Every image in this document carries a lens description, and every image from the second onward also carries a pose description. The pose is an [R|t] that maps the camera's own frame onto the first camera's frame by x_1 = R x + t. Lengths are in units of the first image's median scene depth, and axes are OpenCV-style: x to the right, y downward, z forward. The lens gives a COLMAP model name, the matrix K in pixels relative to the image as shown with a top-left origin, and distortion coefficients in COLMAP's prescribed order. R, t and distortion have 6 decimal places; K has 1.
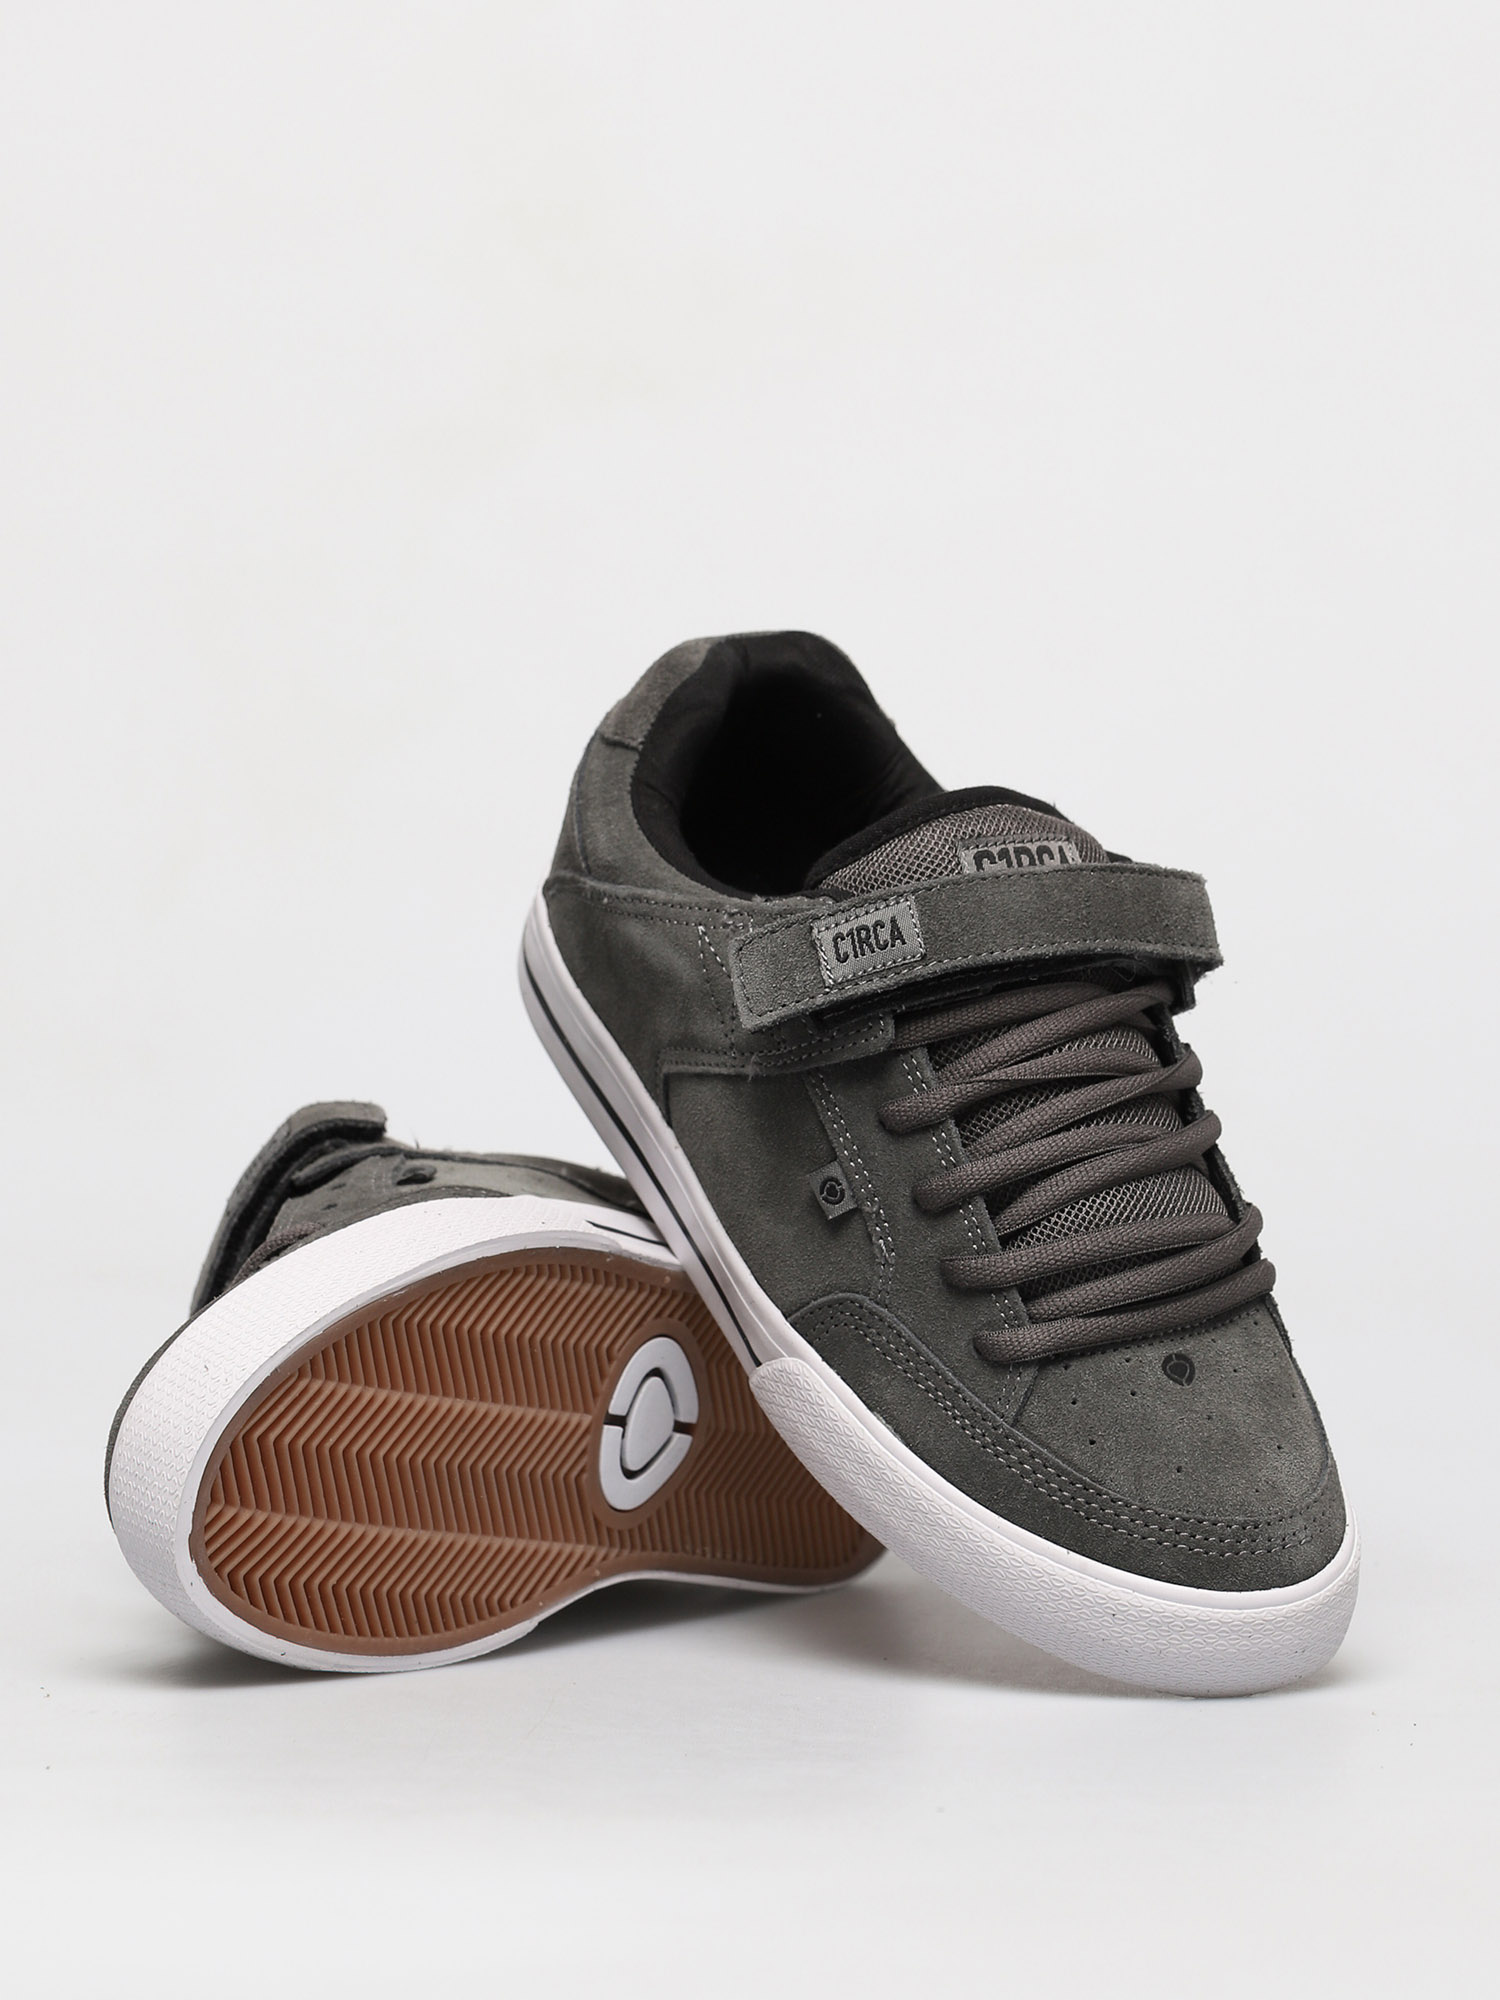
lens RADIAL K [[5657.1, 0, 750.0], [0, 5657.1, 1000.0], [0, 0, 1]] dist [-0.154220, -0.710454]
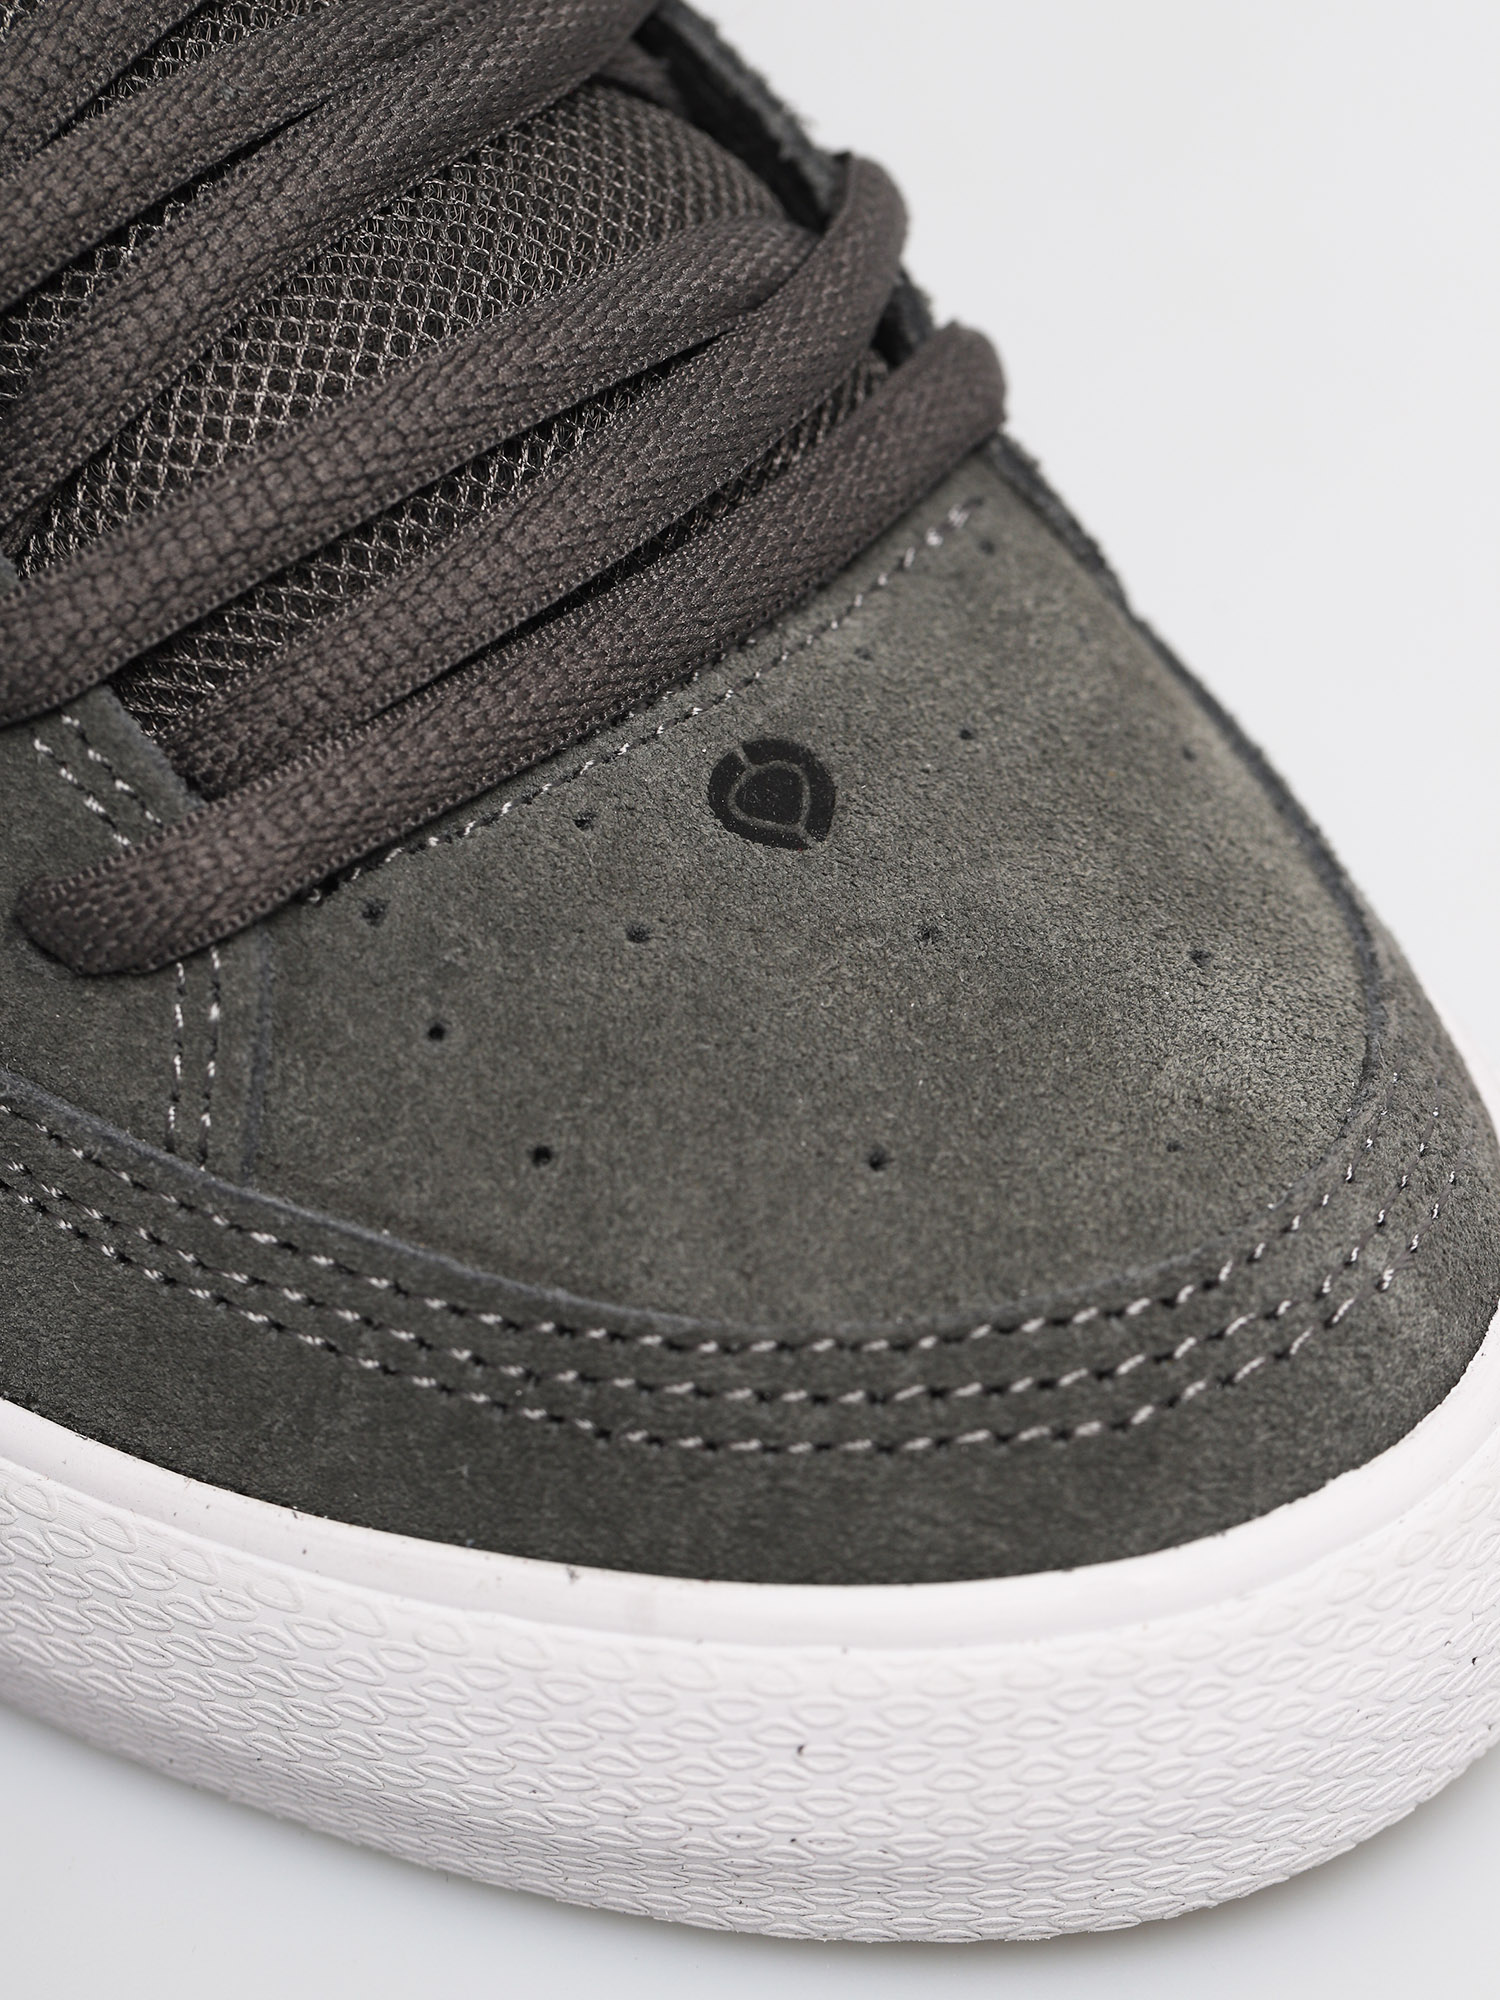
lens RADIAL K [[5657.1, 0, 750.0], [0, 5657.1, 1000.0], [0, 0, 1]] dist [-0.154220, -0.710454]
pose [[0.953923, -0.298979, 0.025342, 0.064861], [0.292208, 0.944853, 0.147877, 0.033430], [-0.068157, -0.133658, 0.988681, 0.723600]]
